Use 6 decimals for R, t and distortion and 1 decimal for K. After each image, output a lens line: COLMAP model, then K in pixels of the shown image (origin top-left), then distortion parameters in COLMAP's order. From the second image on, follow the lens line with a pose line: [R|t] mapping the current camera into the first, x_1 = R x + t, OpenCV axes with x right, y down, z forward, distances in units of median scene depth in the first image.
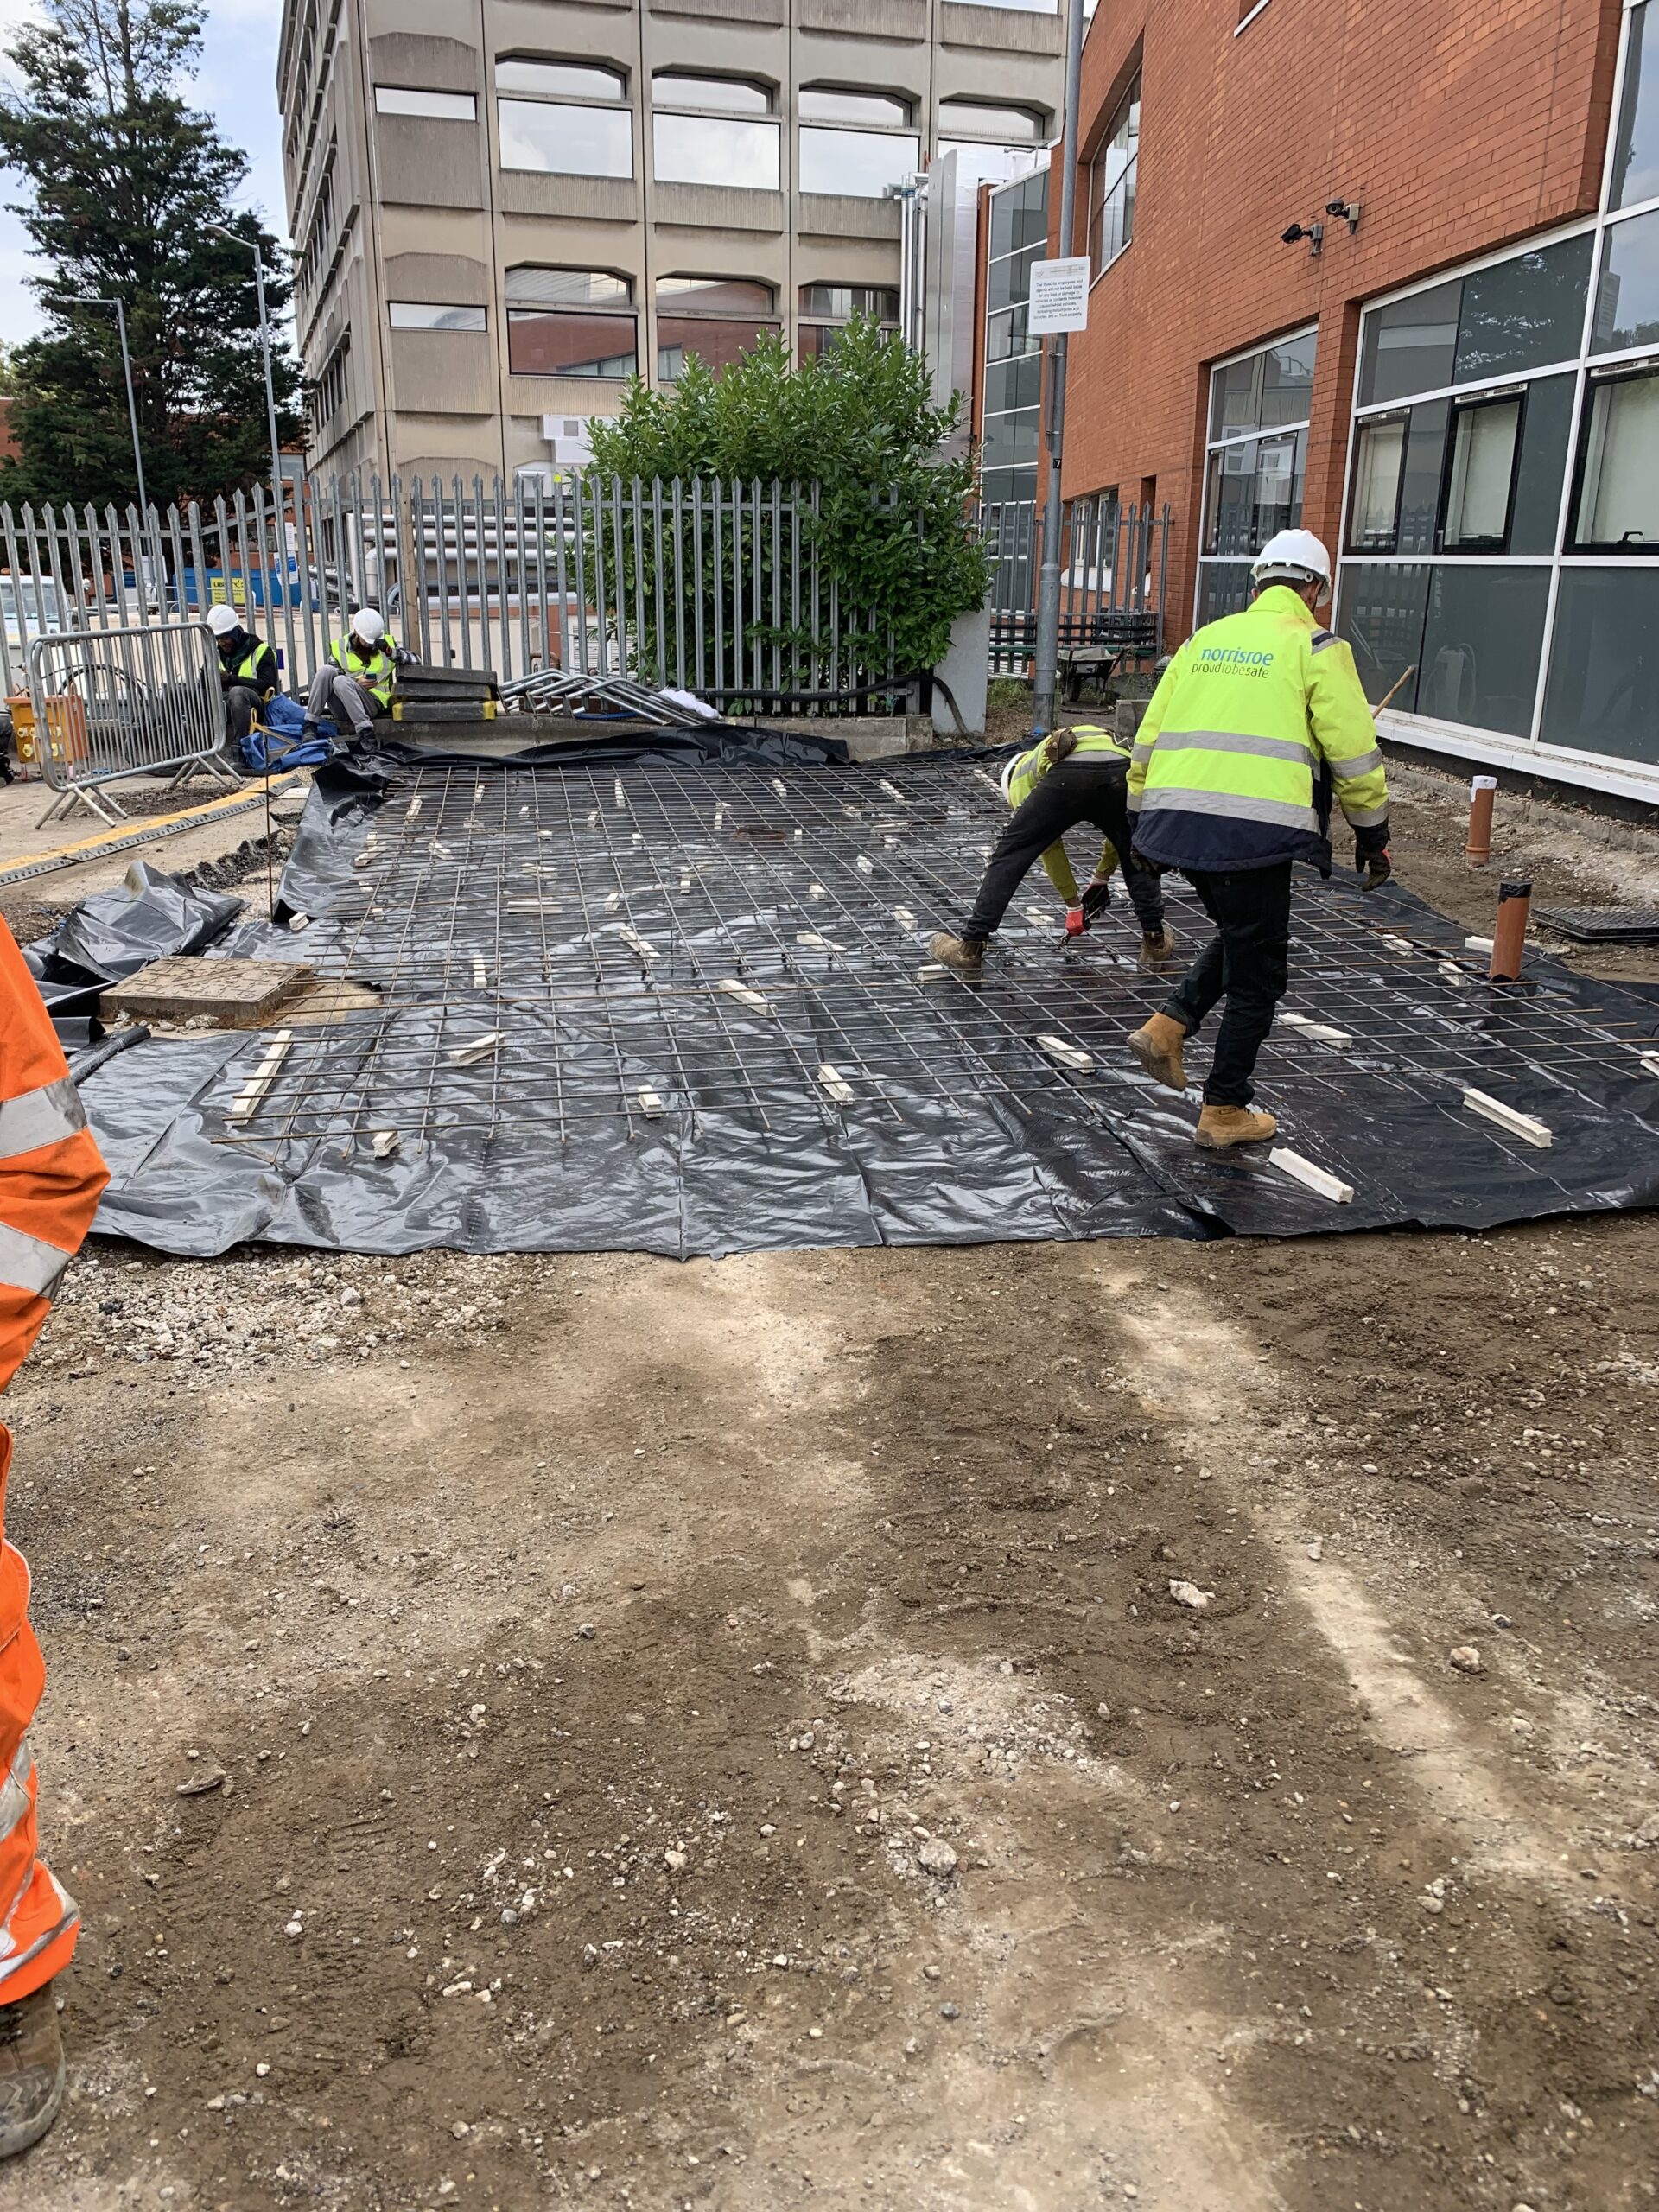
lens RADIAL K [[1672.6, 0, 829.6], [0, 1672.6, 1104.8], [0, 0, 1]] dist [-0.009246, -0.006146]
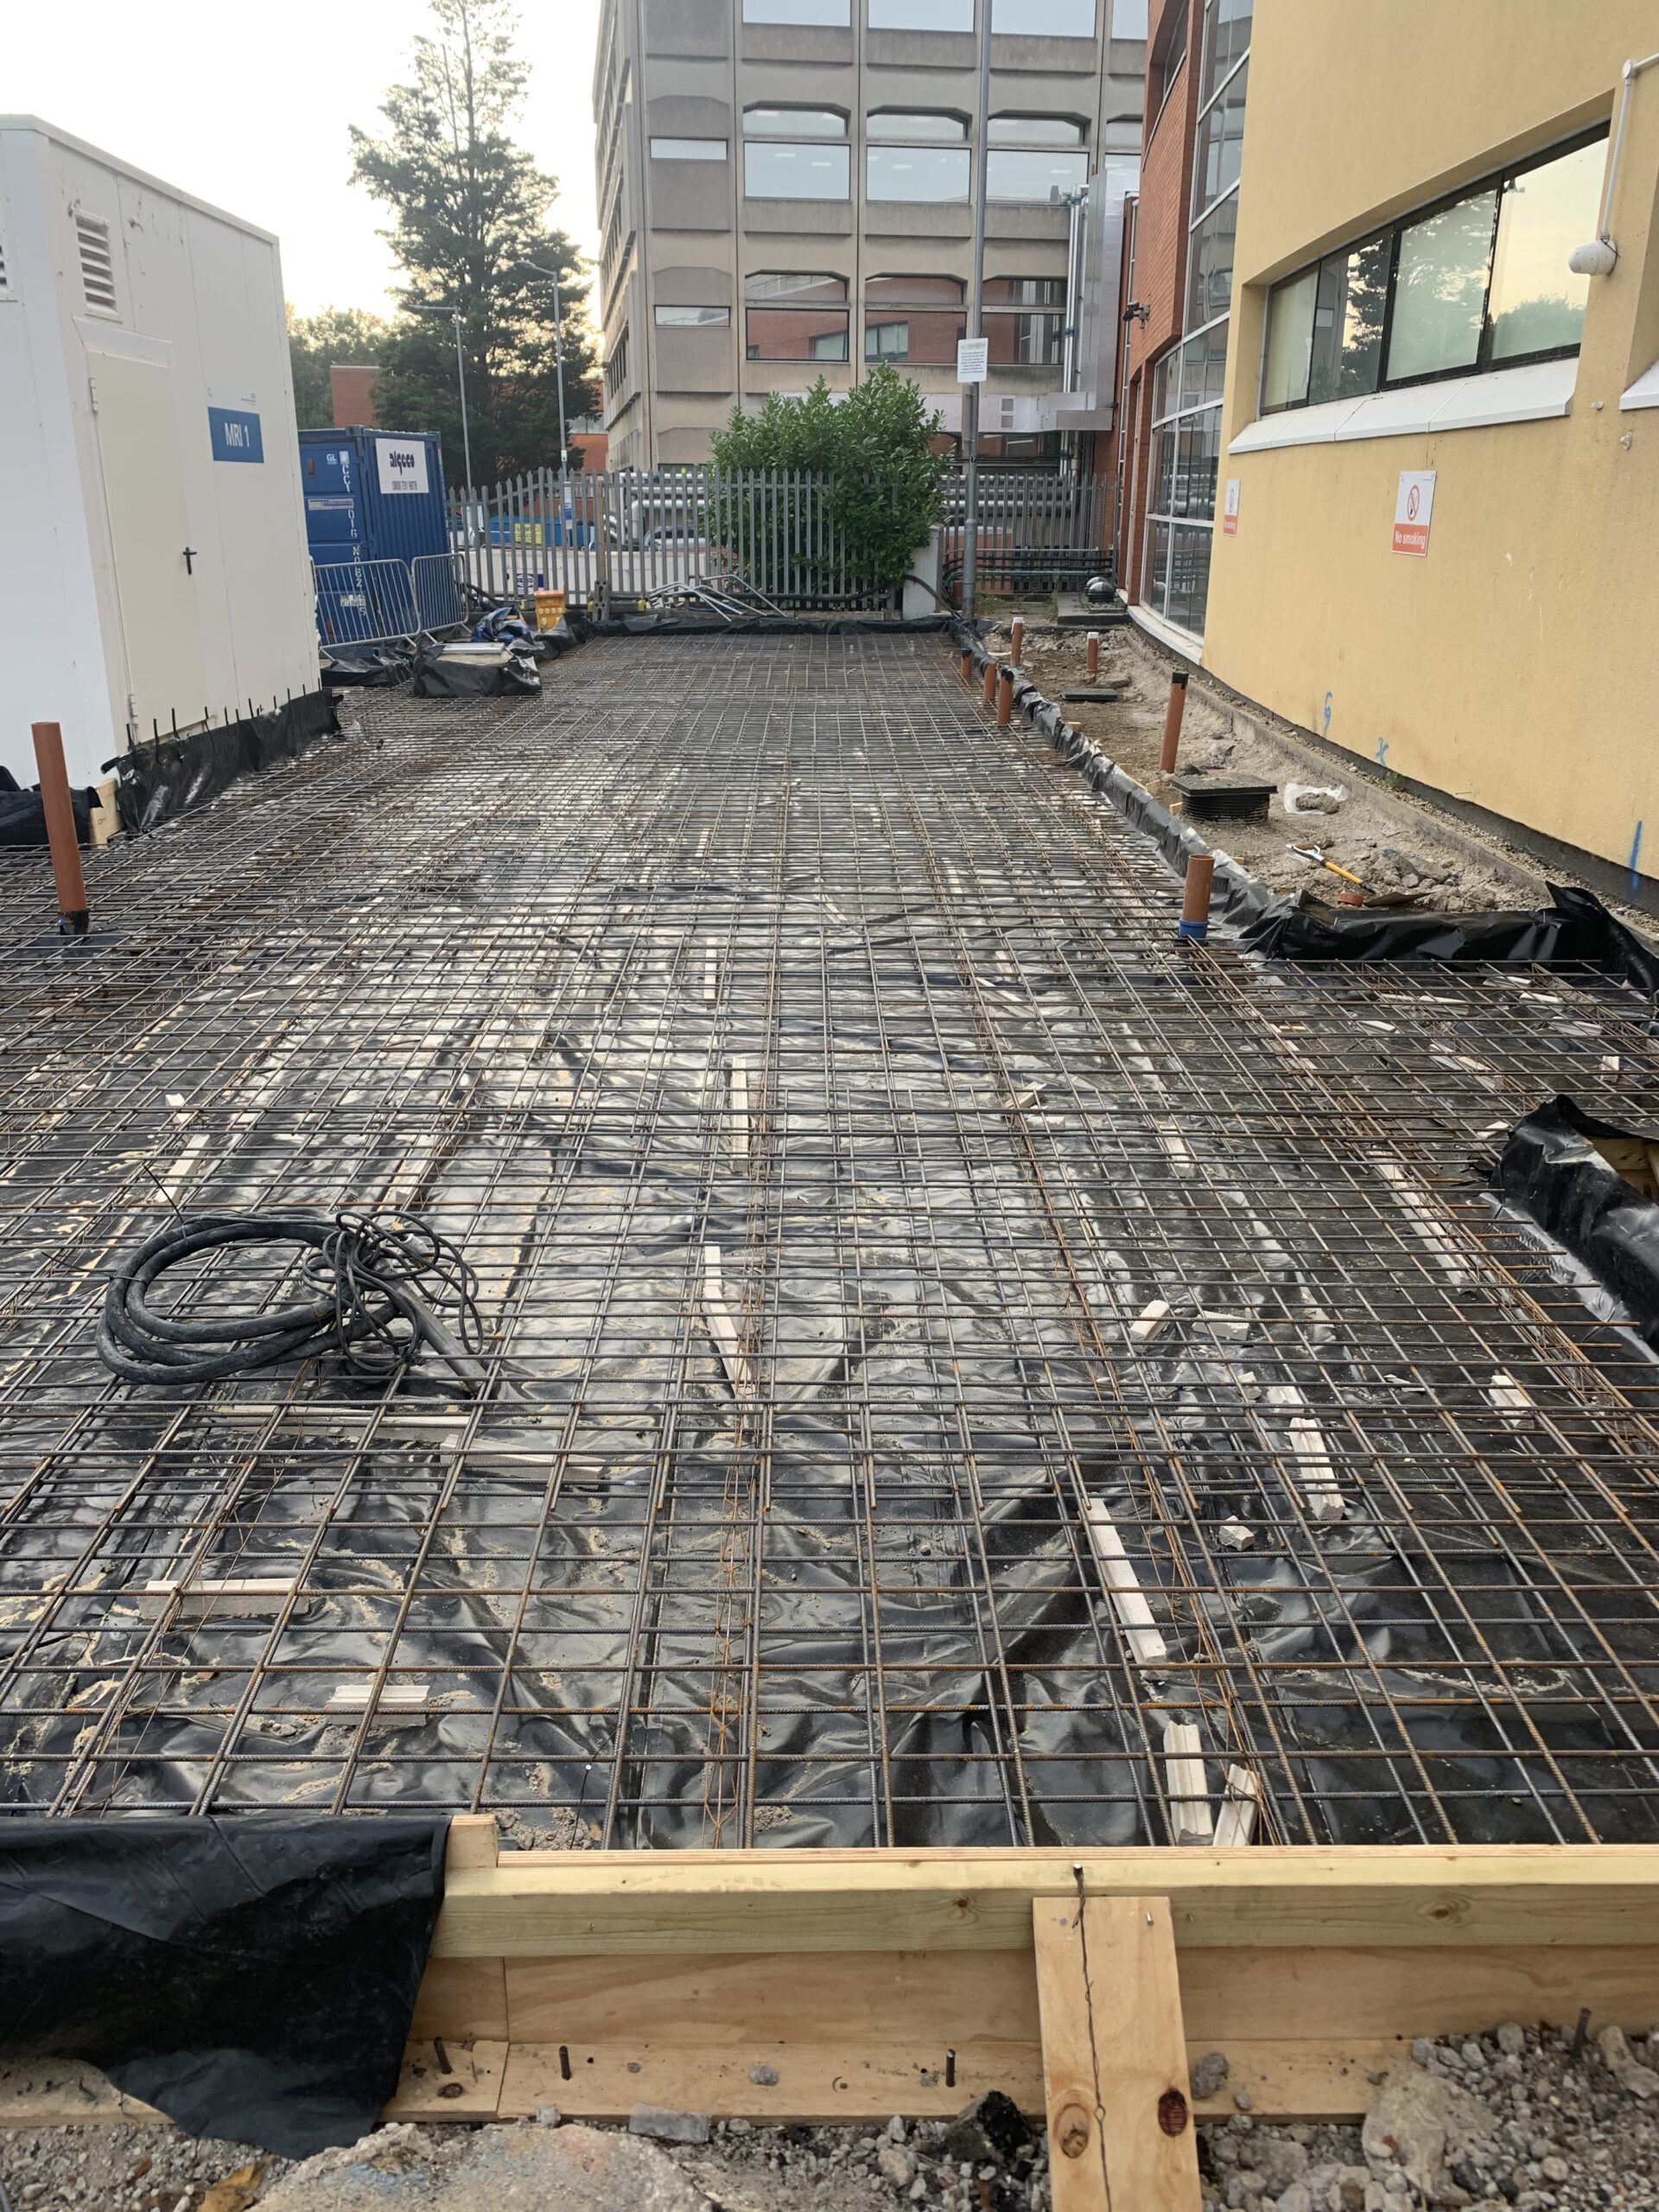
lens RADIAL K [[1672.6, 0, 836.2], [0, 1672.6, 1107.7], [0, 0, 1]] dist [-0.009246, -0.006146]
pose [[0.985080, 0.053497, -0.163572, 0.104356], [-0.047756, 0.998104, 0.038835, 0.070872], [0.165339, -0.030444, 0.985767, -0.236757]]
